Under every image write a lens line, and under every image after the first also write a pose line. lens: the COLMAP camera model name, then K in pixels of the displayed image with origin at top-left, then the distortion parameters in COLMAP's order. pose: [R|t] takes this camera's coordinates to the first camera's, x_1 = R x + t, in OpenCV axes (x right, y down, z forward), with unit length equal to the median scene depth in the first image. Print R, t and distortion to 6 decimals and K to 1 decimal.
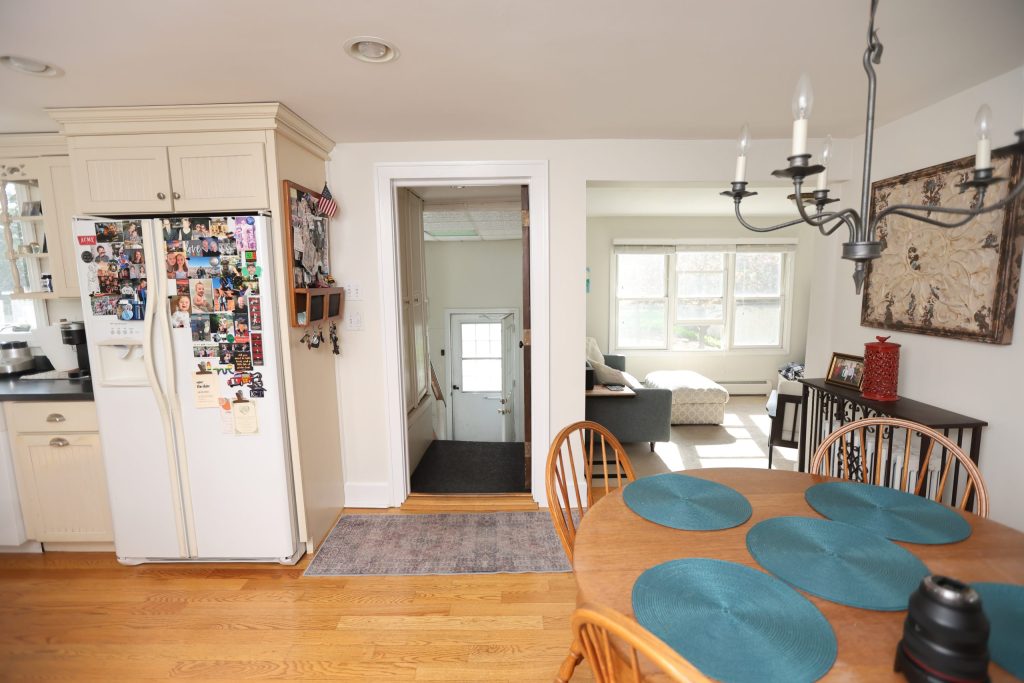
lens RADIAL K [[465.9, 0, 512.0], [0, 465.9, 341.5], [0, 0, 1]] dist [-0.047454, 0.000001]
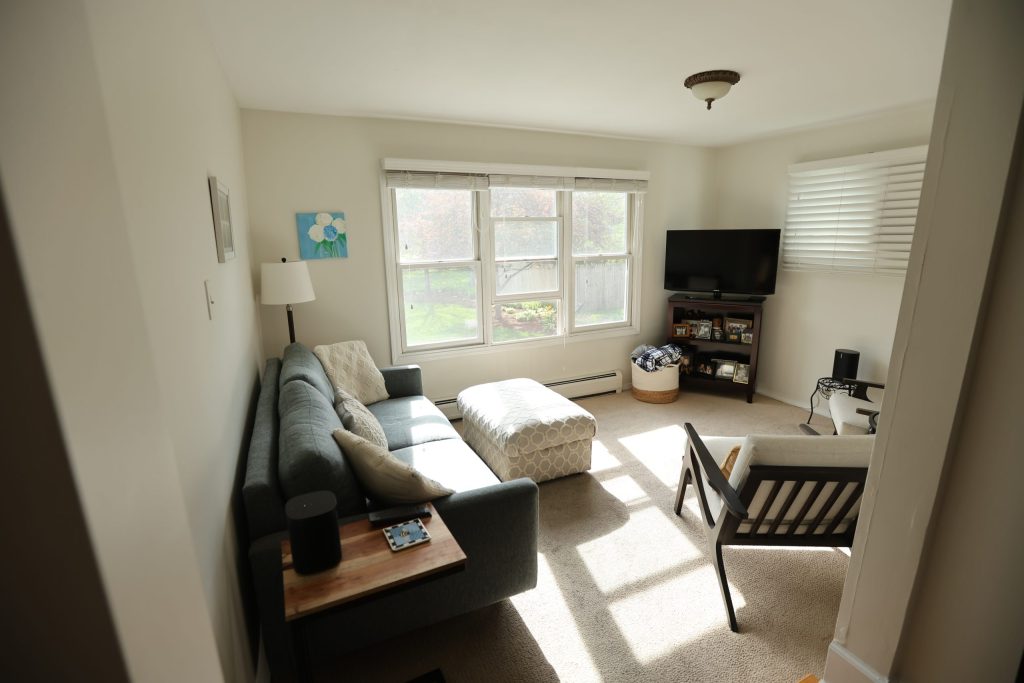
lens RADIAL K [[465.9, 0, 512.0], [0, 465.9, 341.5], [0, 0, 1]] dist [-0.047454, 0.000001]
pose [[0.900835, -0.100274, 0.422422, 0.101608], [0.063346, 0.992908, 0.100605, -0.049124], [-0.429515, -0.063870, 0.900798, 0.419815]]
